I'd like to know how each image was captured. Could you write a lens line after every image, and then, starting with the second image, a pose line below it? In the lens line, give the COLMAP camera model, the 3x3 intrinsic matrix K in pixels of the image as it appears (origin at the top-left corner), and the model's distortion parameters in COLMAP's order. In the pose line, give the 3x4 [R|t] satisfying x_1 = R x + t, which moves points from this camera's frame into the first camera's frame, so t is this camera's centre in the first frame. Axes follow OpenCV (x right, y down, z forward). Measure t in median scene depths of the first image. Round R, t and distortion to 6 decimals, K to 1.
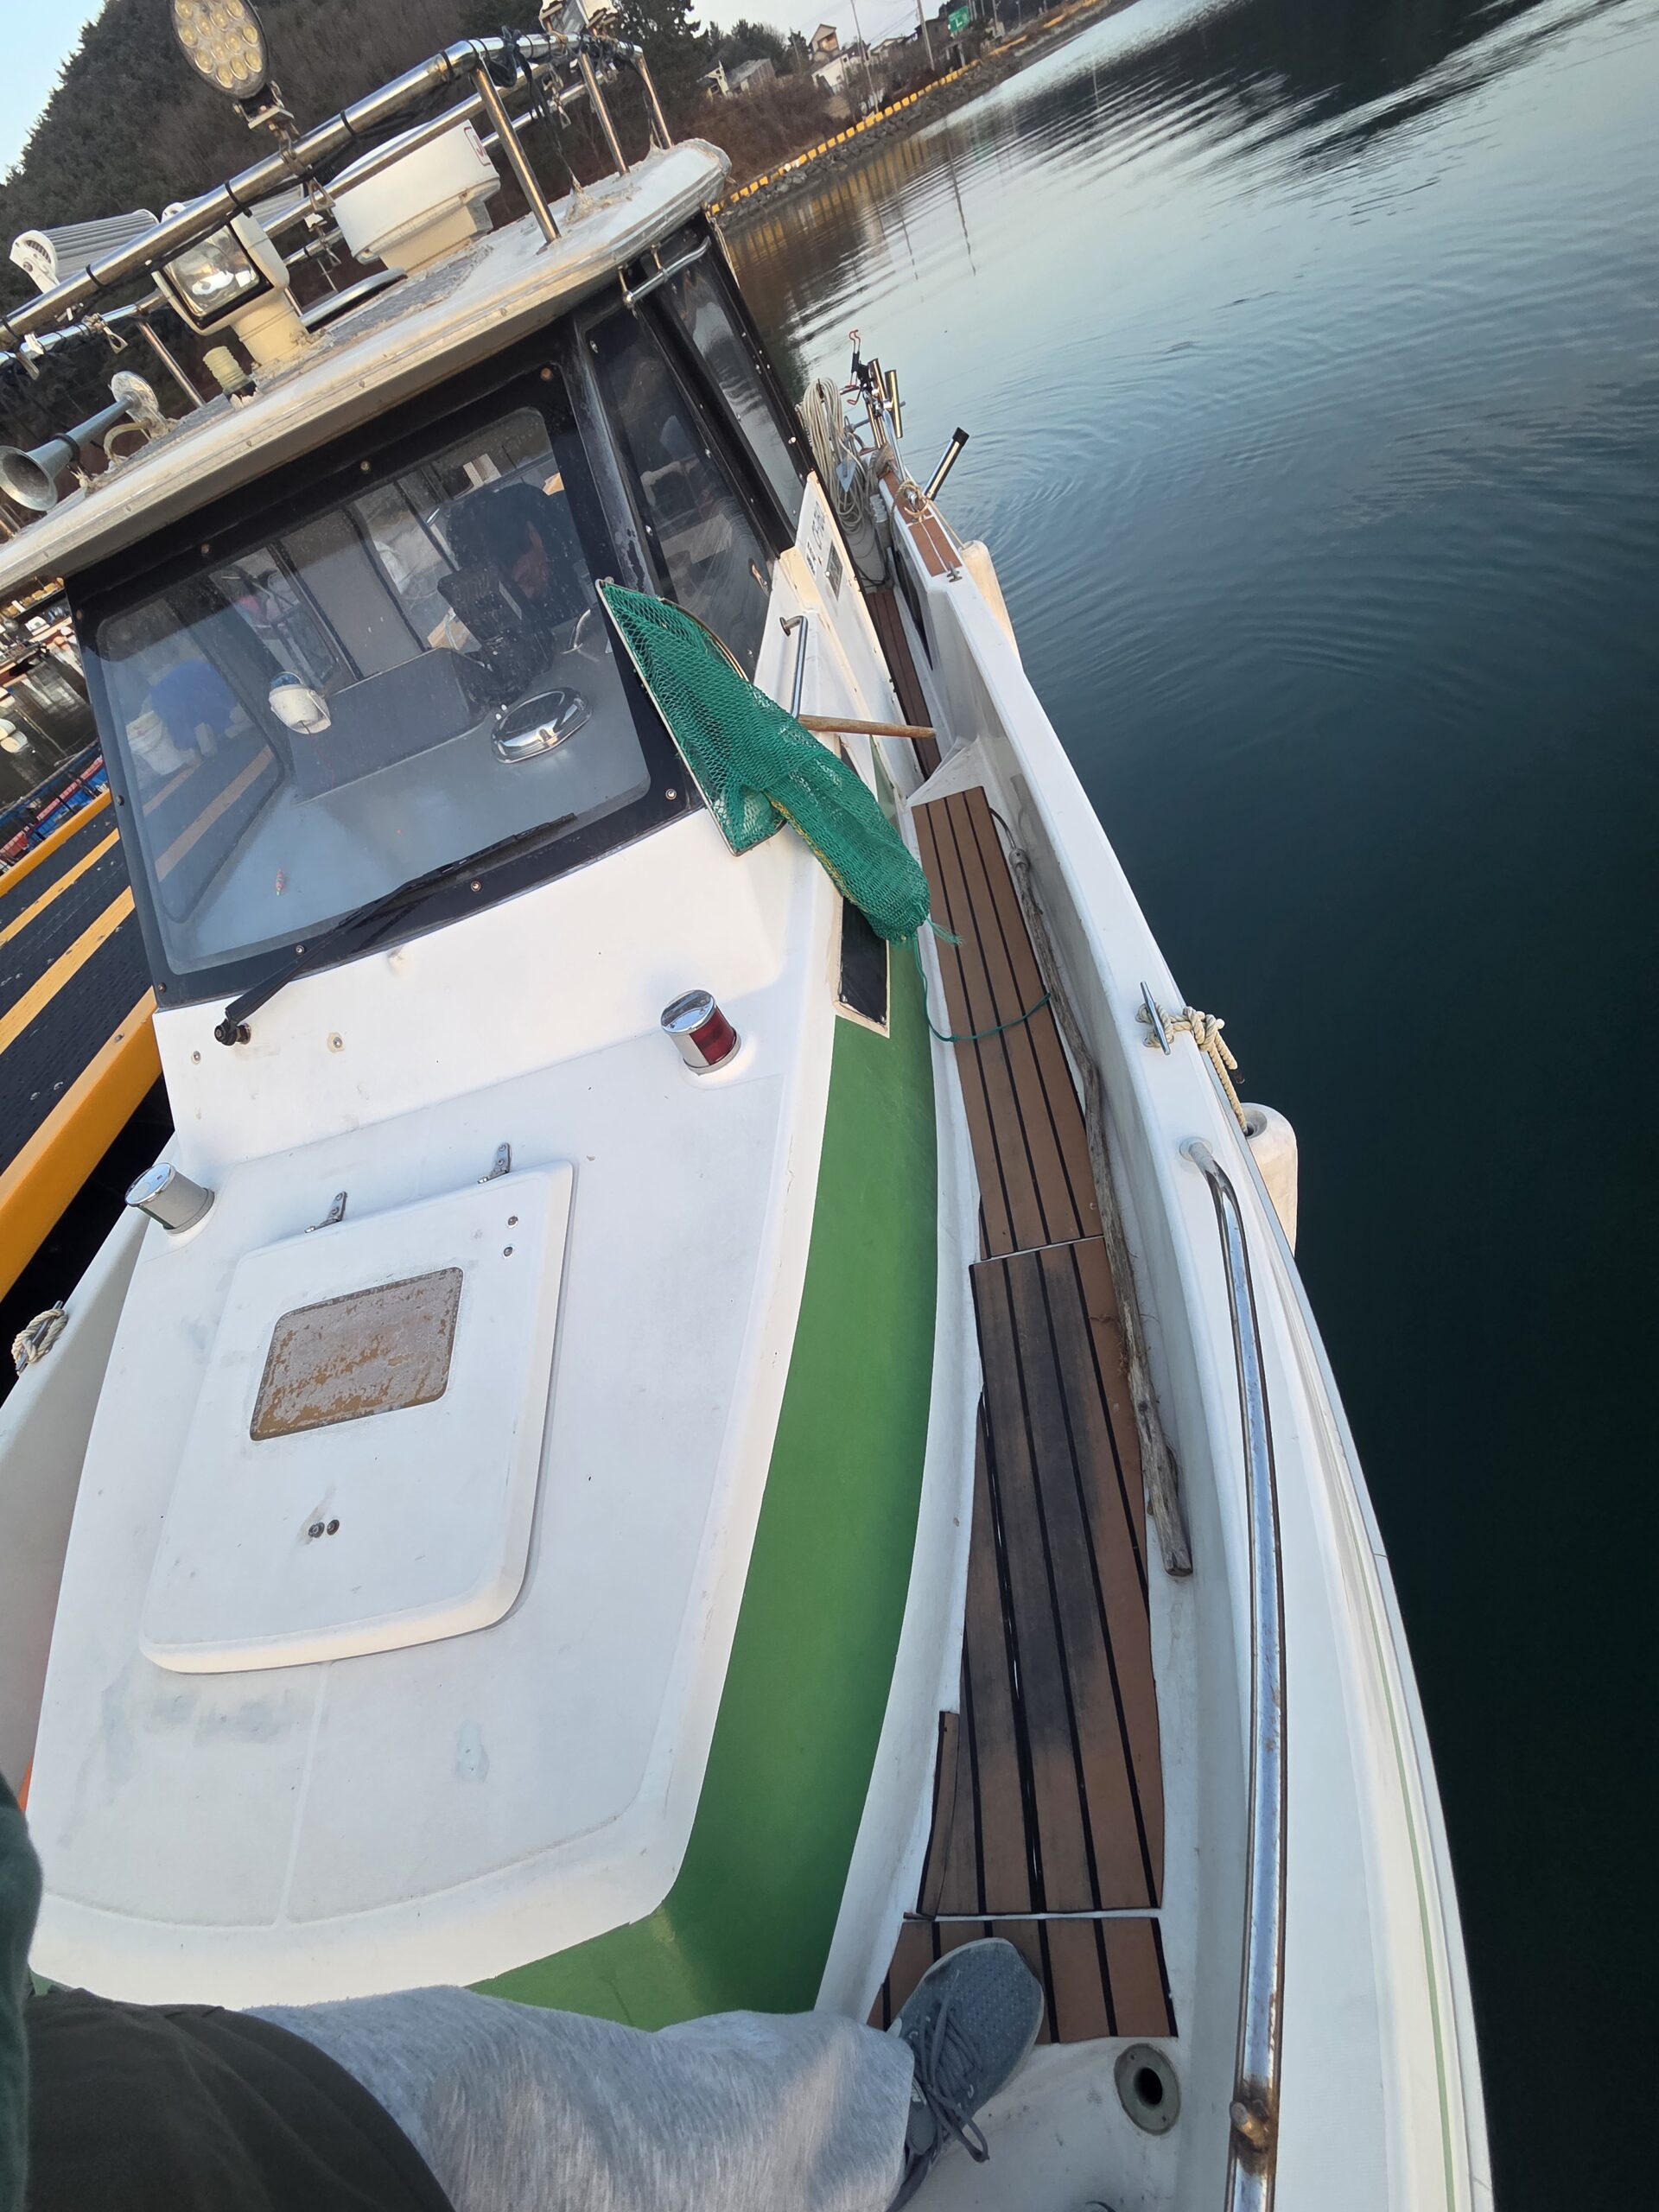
lens RADIAL K [[901.7, 0, 859.2], [0, 901.7, 1089.7], [0, 0, 1]] dist [0.007907, -0.000198]
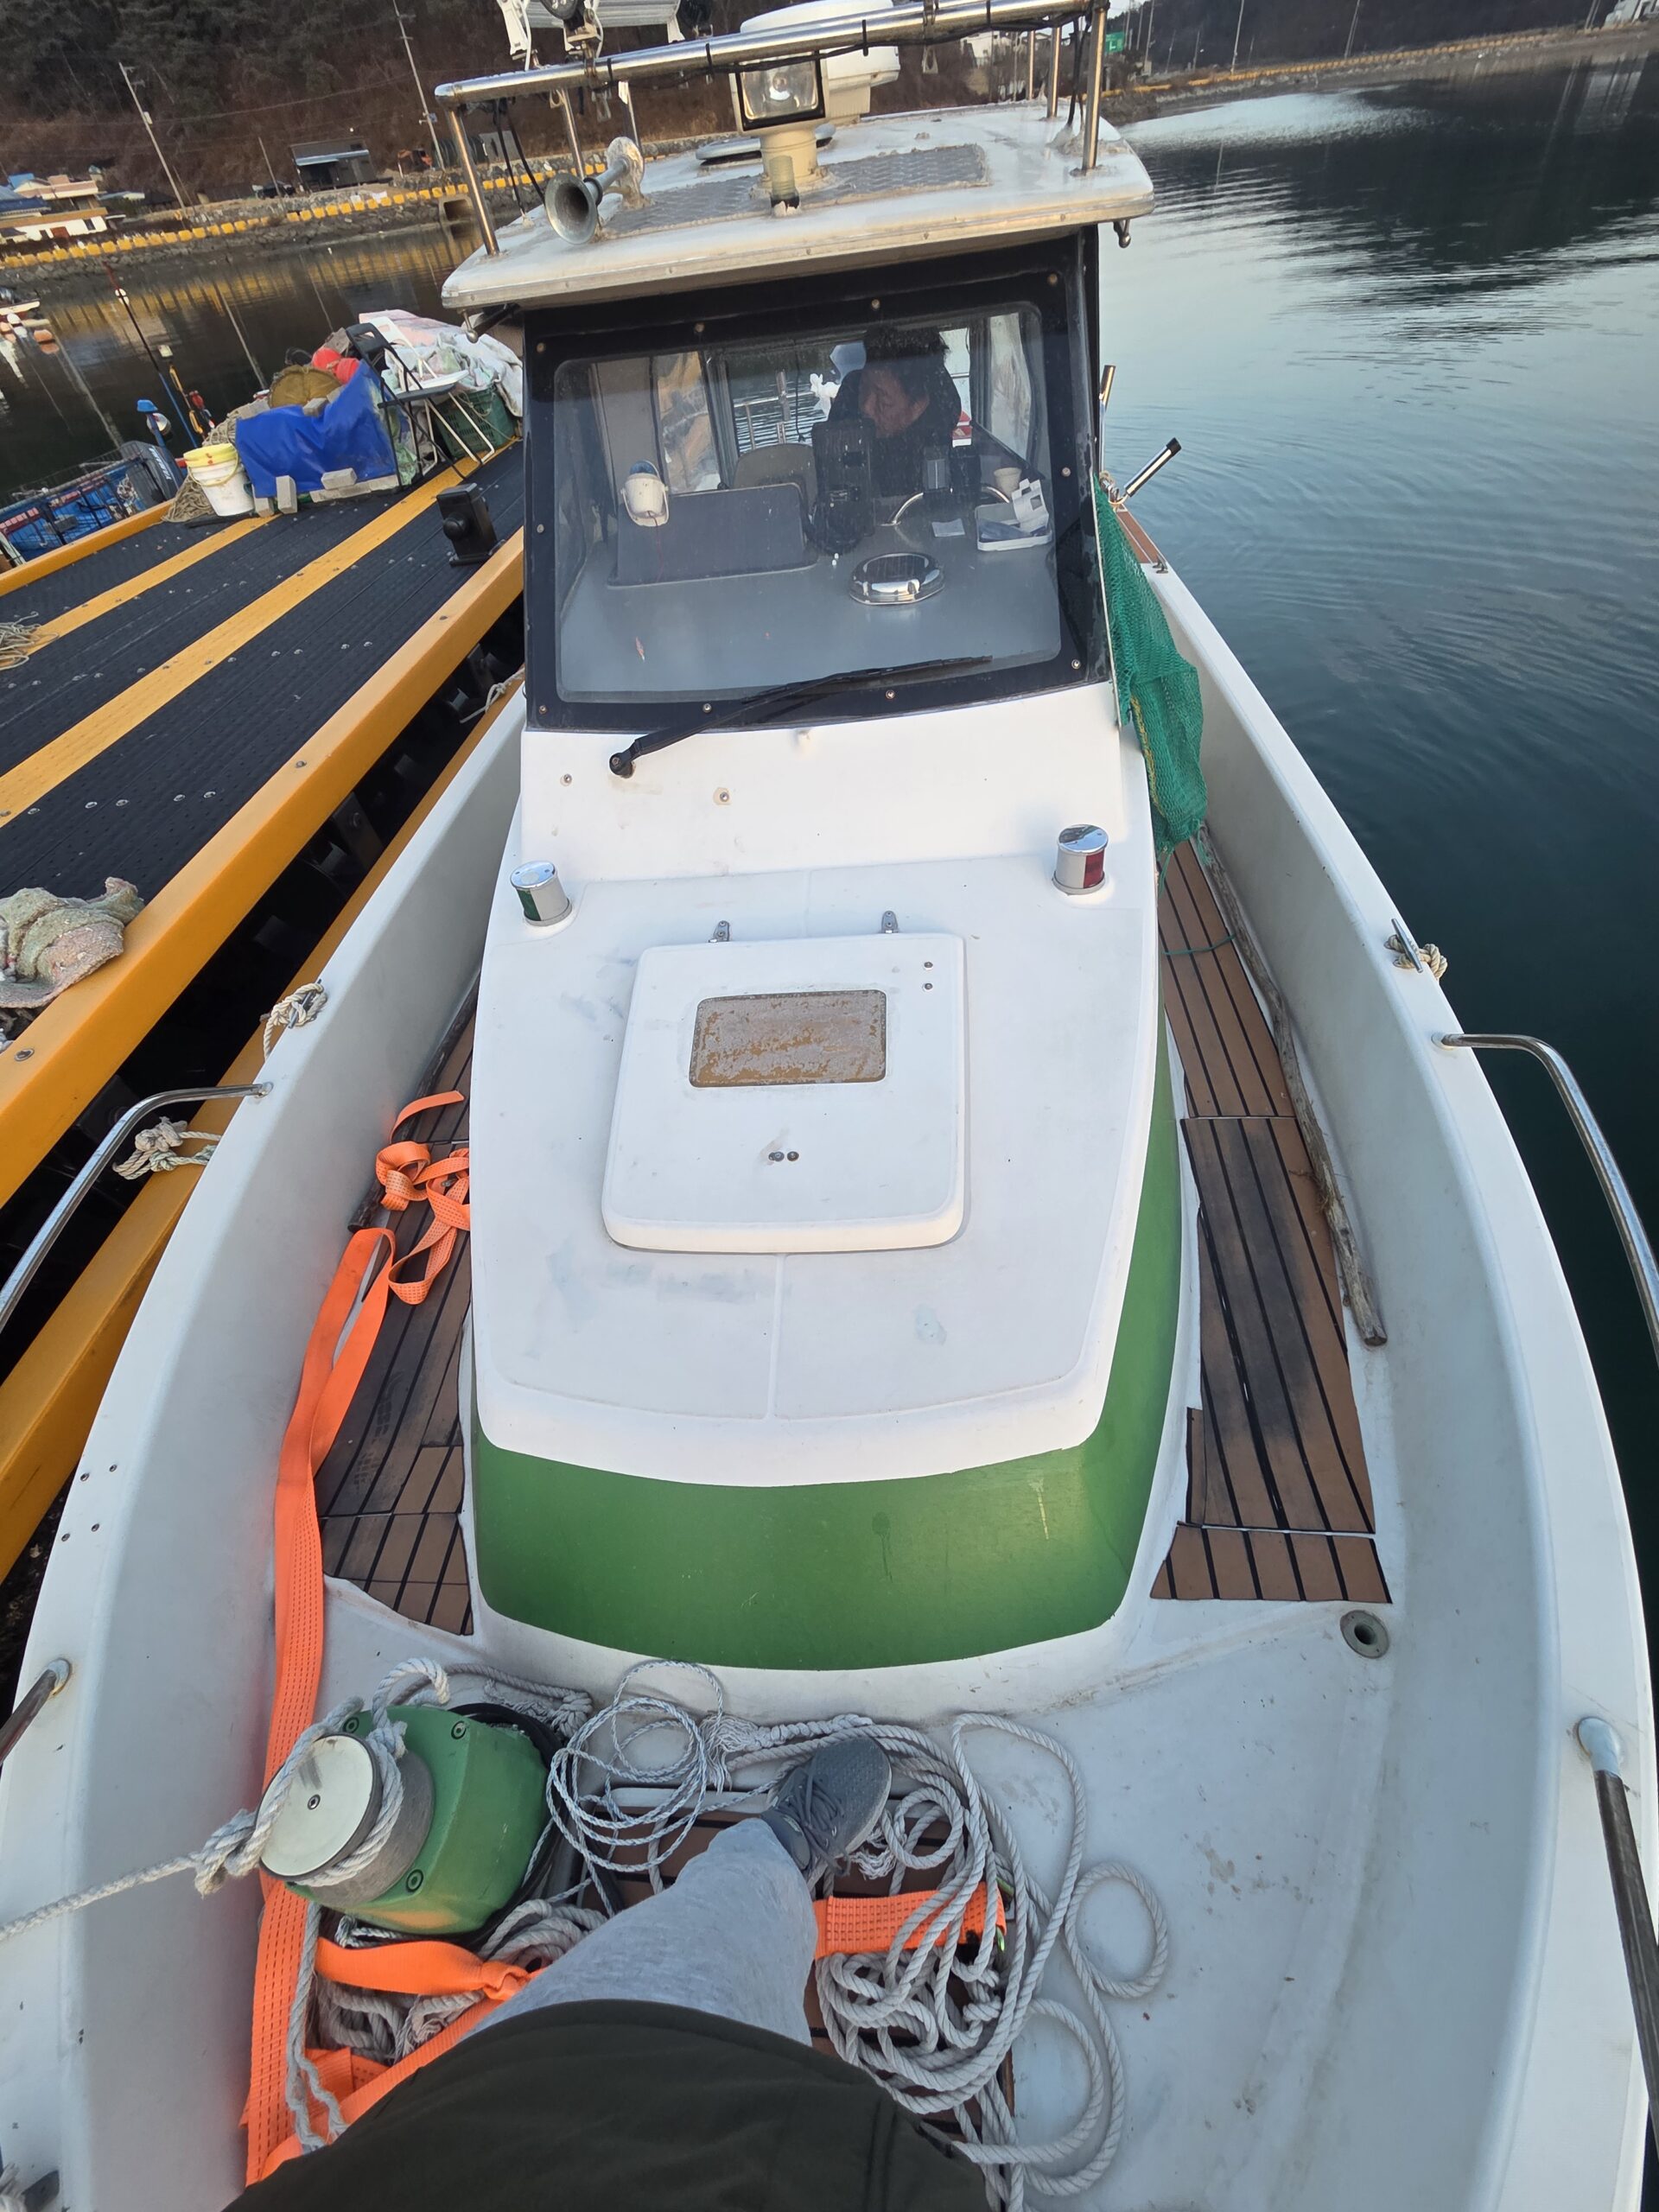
lens RADIAL K [[901.4, 0, 854.6], [0, 901.4, 1099.8], [0, 0, 1]] dist [0.007230, -0.000397]
pose [[0.964802, 0.229393, 0.128590, -0.557377], [-0.232664, 0.972497, 0.010811, 0.310714], [-0.122574, -0.040349, 0.991639, -0.180450]]
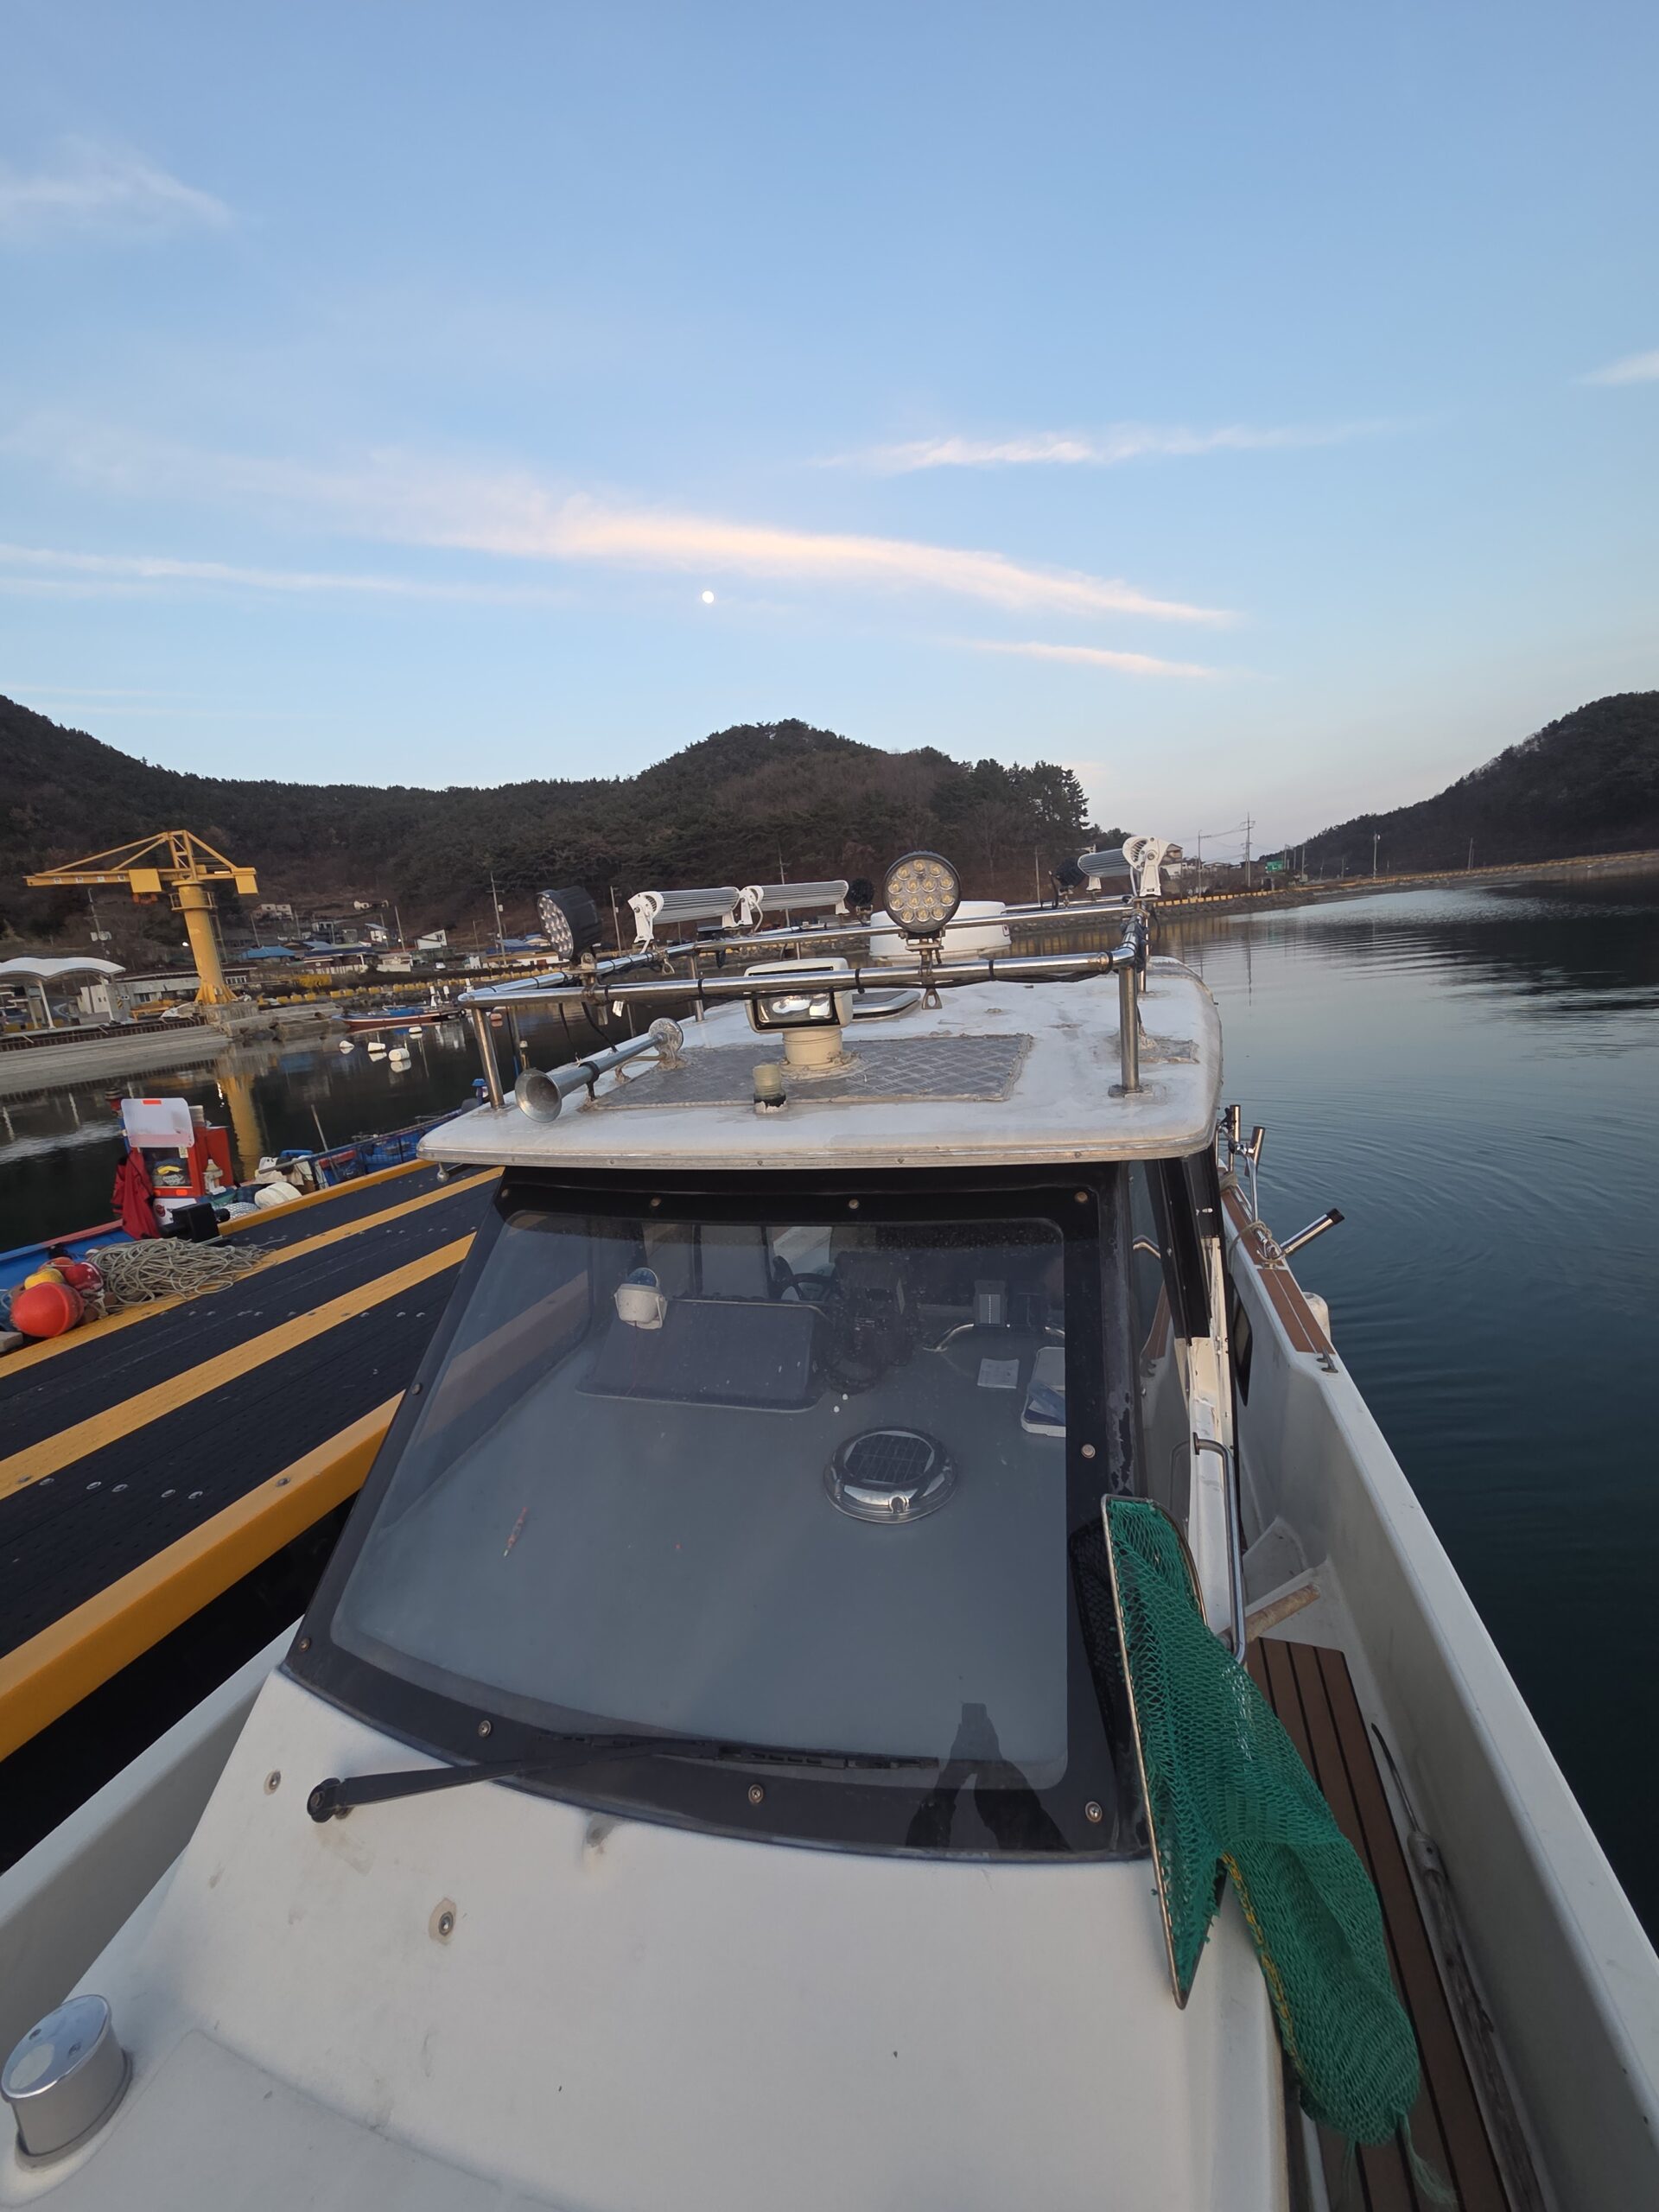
lens RADIAL K [[865.8, 0, 857.4], [0, 865.8, 1142.4], [0, 0, 1]] dist [0.006752, -0.000096]
pose [[0.915636, 0.322495, -0.240016, -0.402887], [-0.397667, 0.814103, -0.423200, -0.423415], [0.058918, 0.482943, 0.873667, 0.238456]]
